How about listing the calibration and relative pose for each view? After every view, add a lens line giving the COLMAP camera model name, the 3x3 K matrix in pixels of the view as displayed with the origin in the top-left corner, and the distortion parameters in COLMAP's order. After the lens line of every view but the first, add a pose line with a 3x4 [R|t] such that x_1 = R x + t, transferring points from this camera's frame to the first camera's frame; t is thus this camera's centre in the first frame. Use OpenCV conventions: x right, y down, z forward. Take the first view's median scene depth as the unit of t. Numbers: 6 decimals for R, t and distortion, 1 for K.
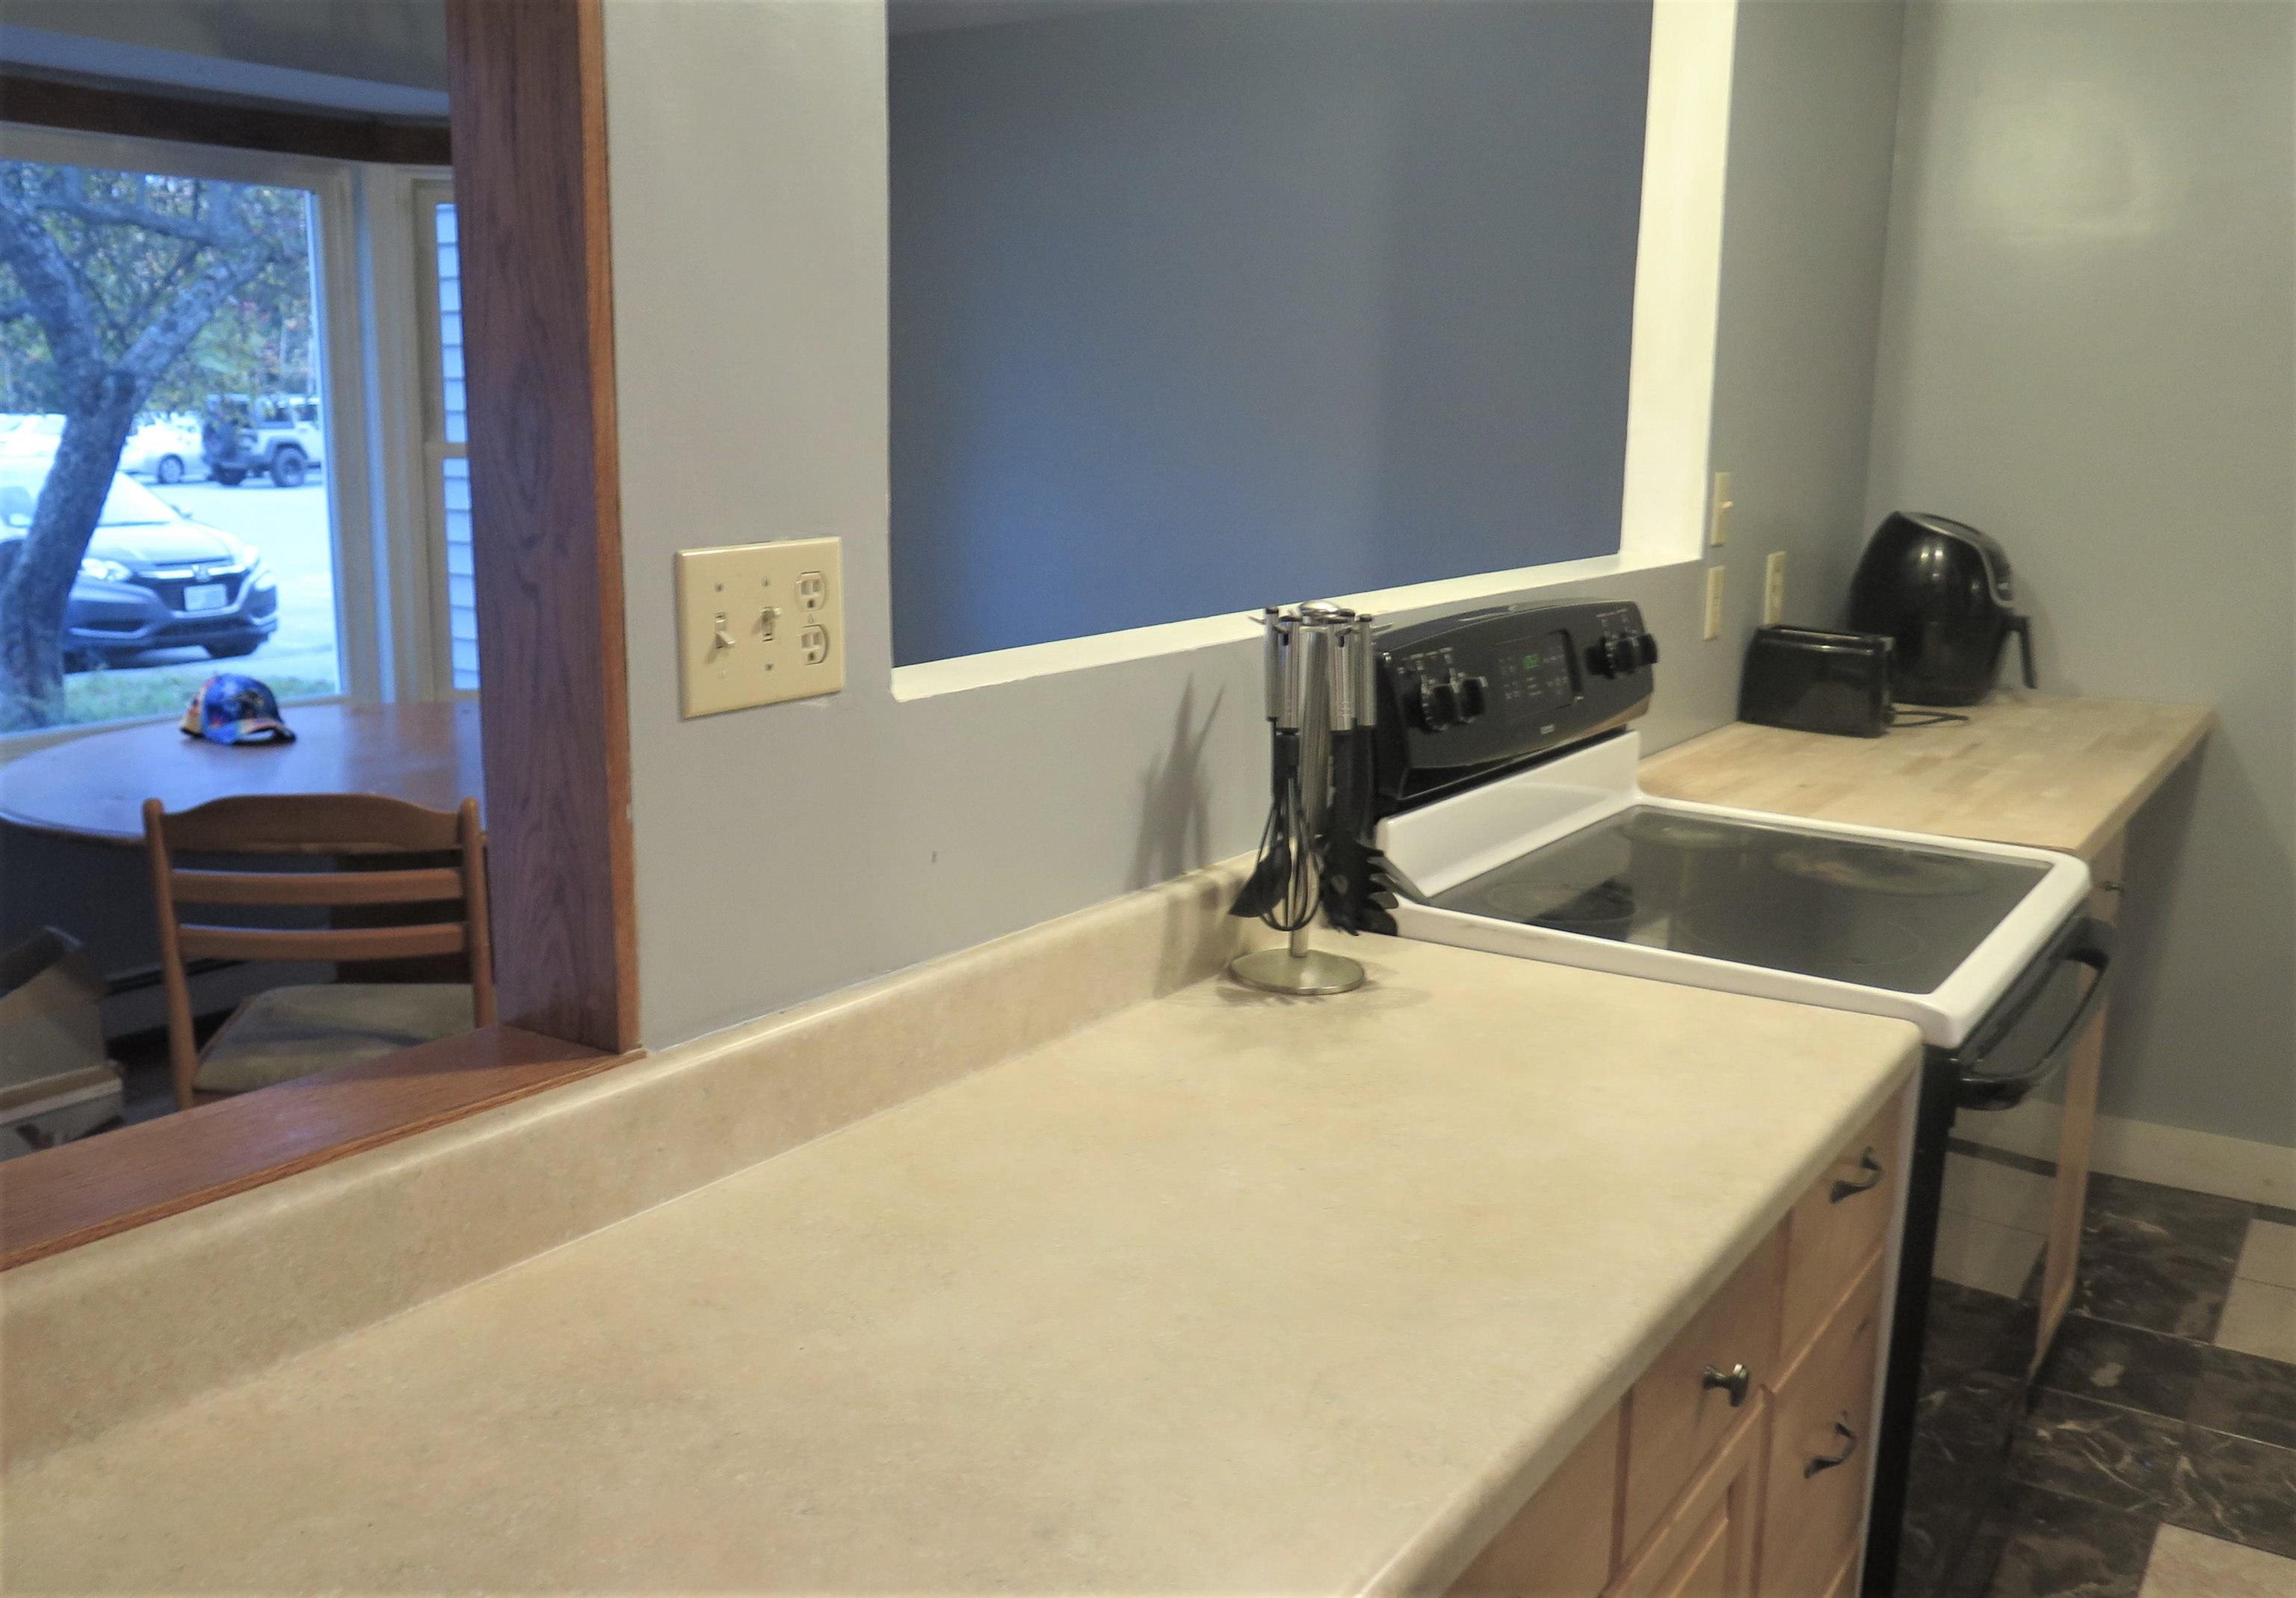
lens RADIAL K [[2044.1, 0, 1138.0], [0, 2044.1, 789.9], [0, 0, 1]] dist [0.009216, -0.029919]
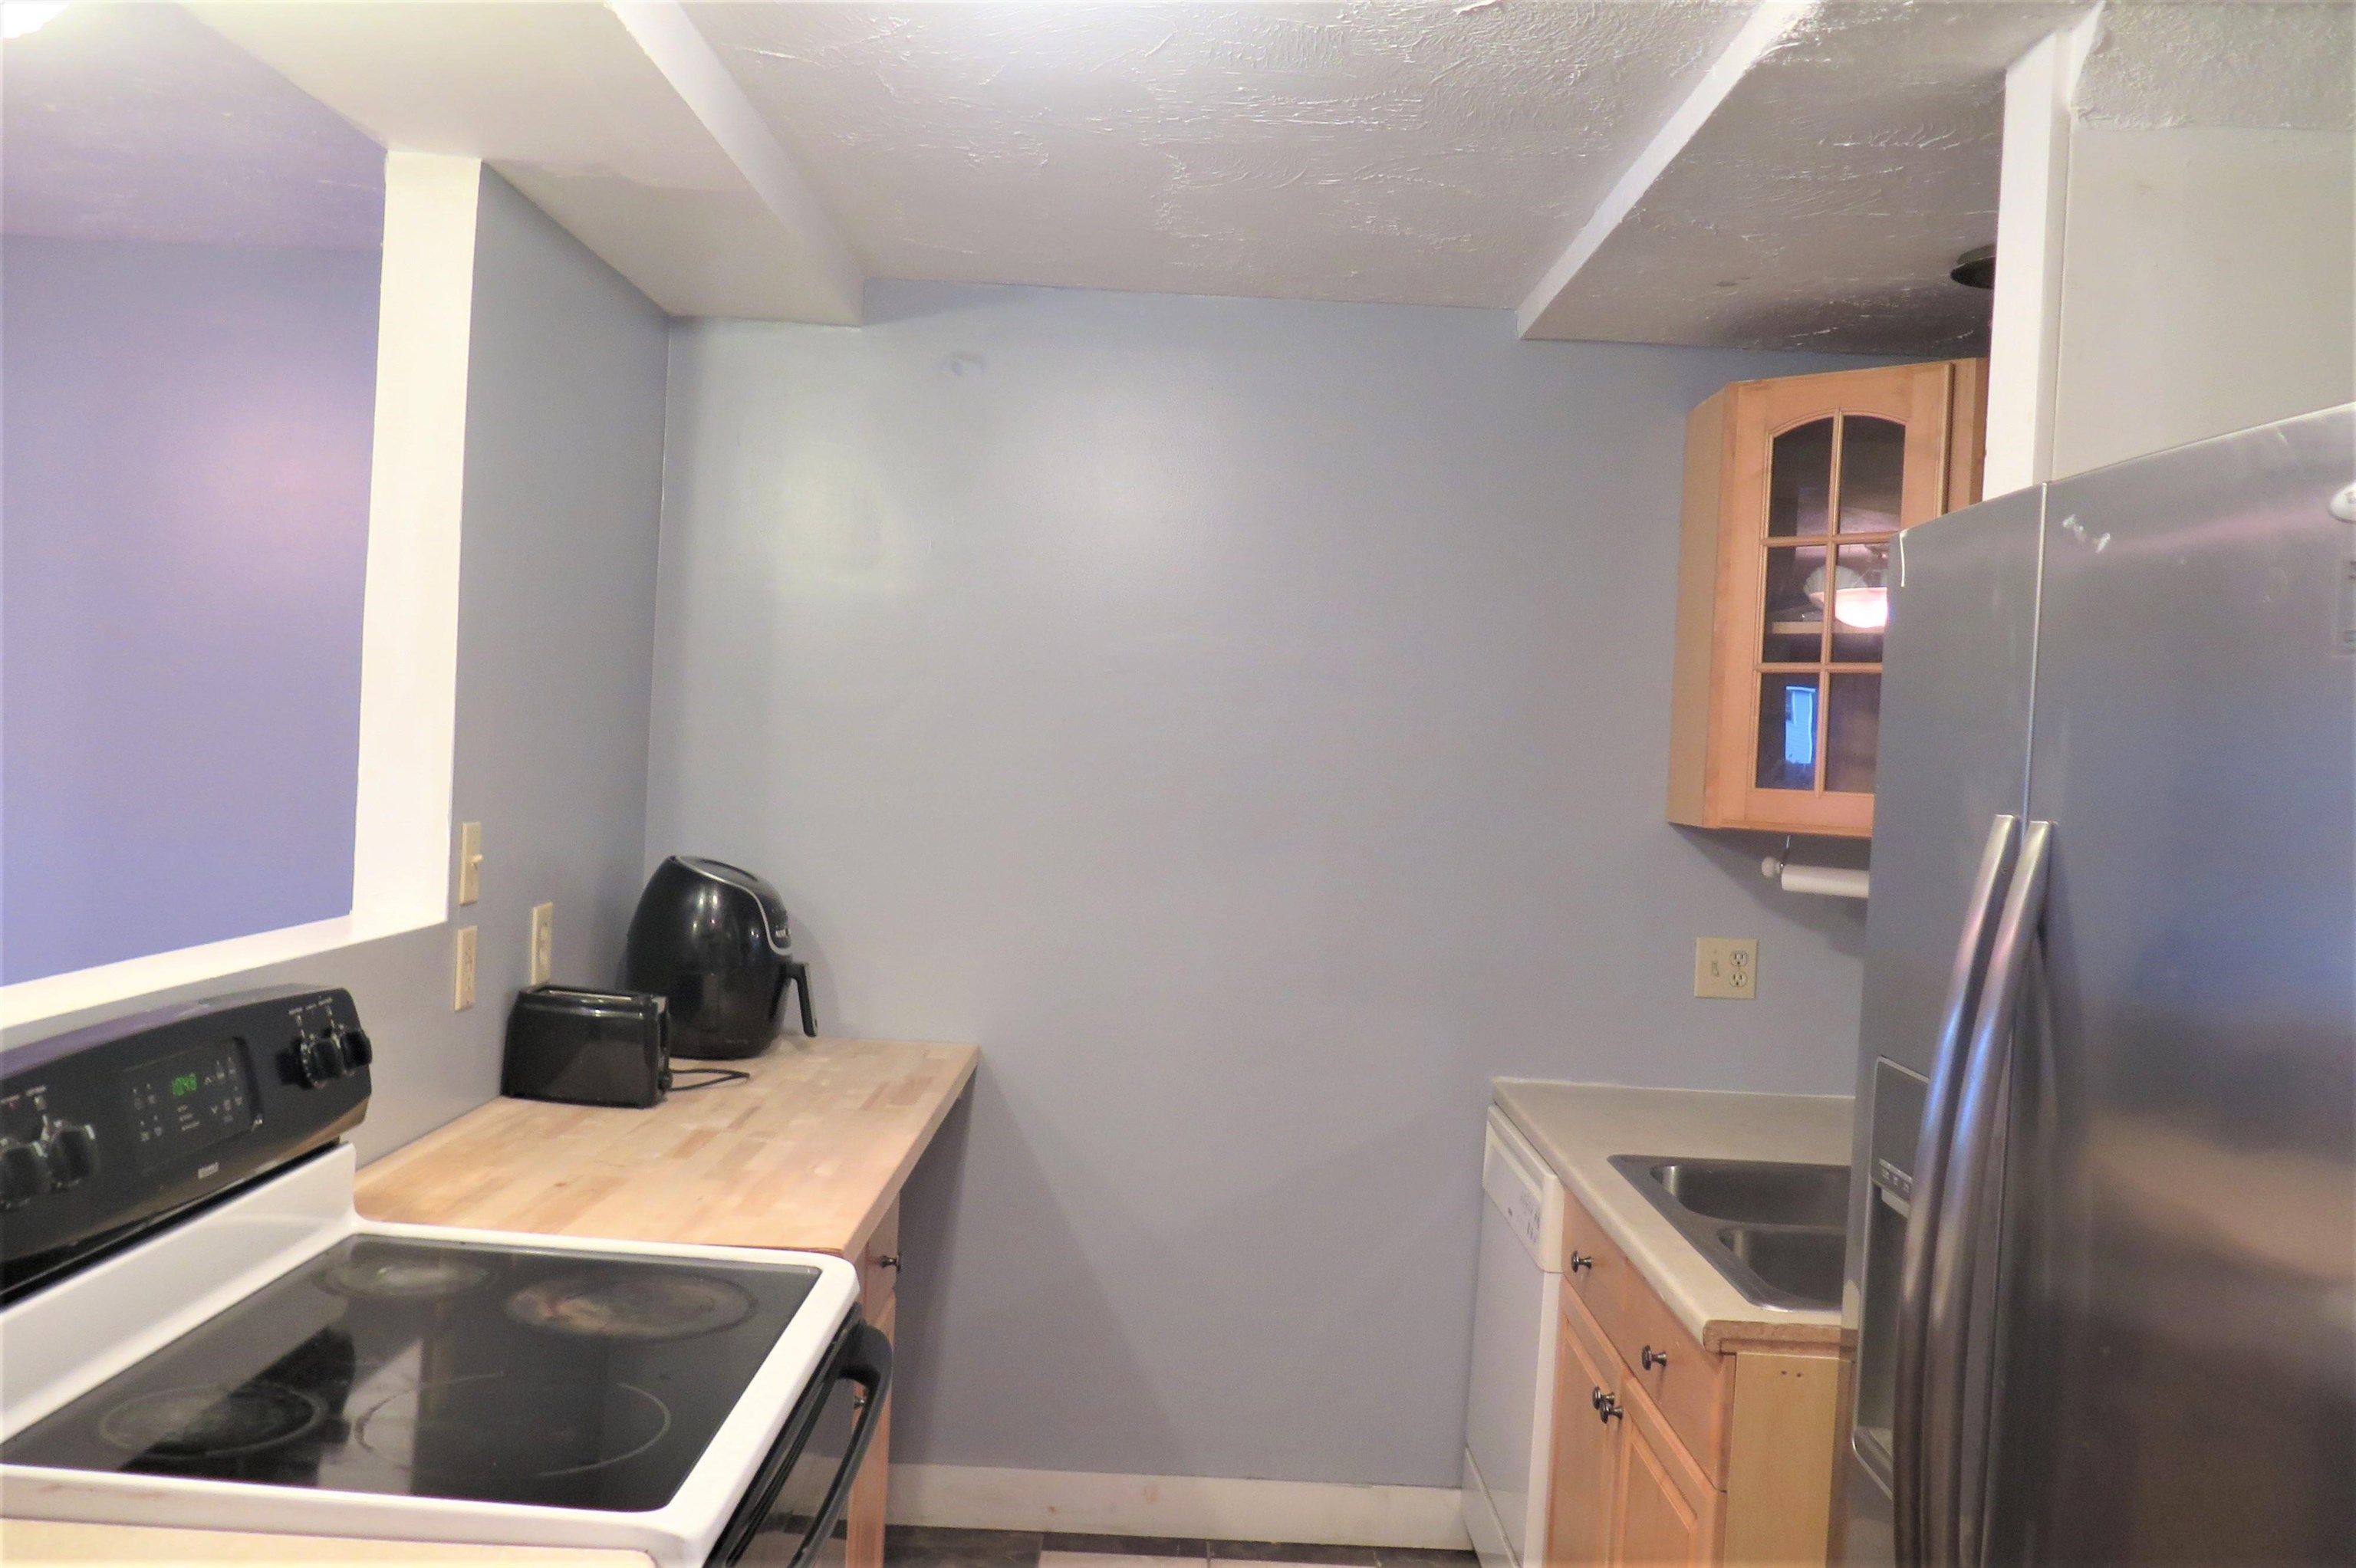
lens RADIAL K [[1985.3, 0, 1175.4], [0, 1985.3, 784.9], [0, 0, 1]] dist [-0.016472, 0.005593]
pose [[0.838676, 0.015239, 0.544417, 0.077793], [0.064543, 0.989784, -0.127133, -0.044771], [-0.540792, 0.141762, 0.829125, 0.123077]]
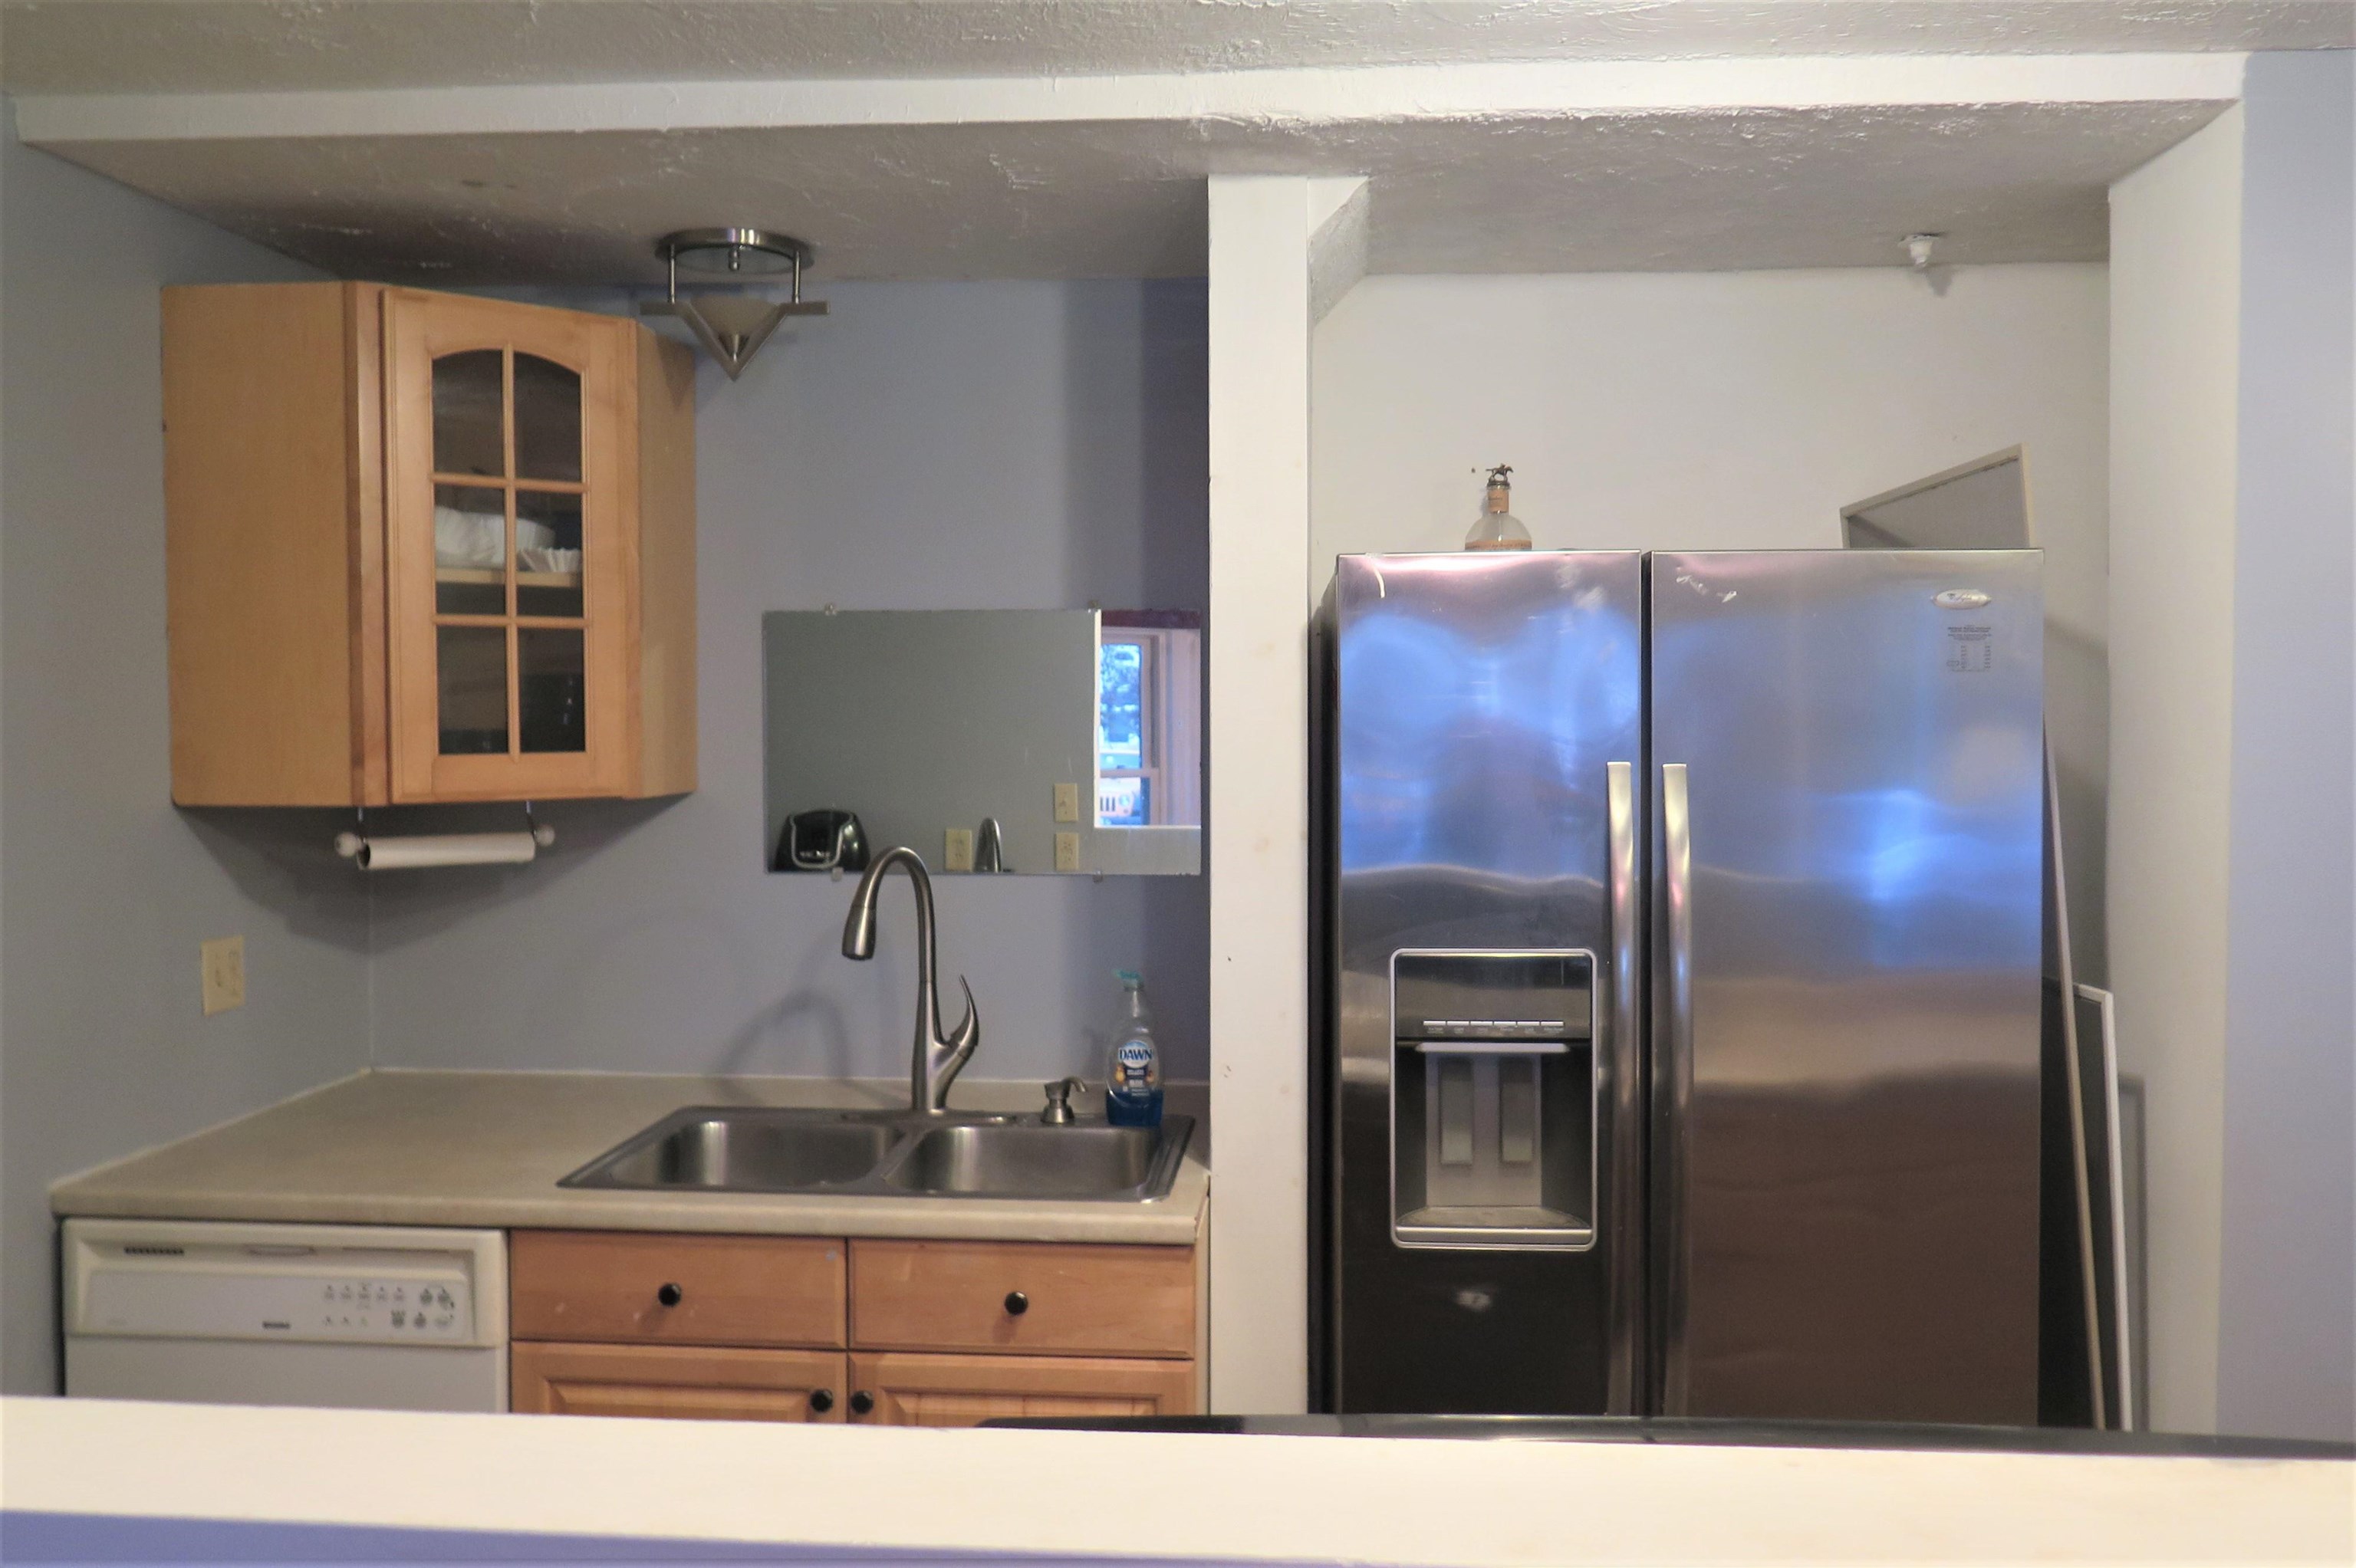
lens RADIAL K [[1985.3, 0, 1175.7], [0, 1985.3, 778.1], [0, 0, 1]] dist [-0.016472, 0.005593]
pose [[-0.473646, -0.043285, 0.879651, -0.085197], [0.154899, 0.979128, 0.131585, -0.223999], [-0.866987, 0.198582, -0.457055, 0.999039]]
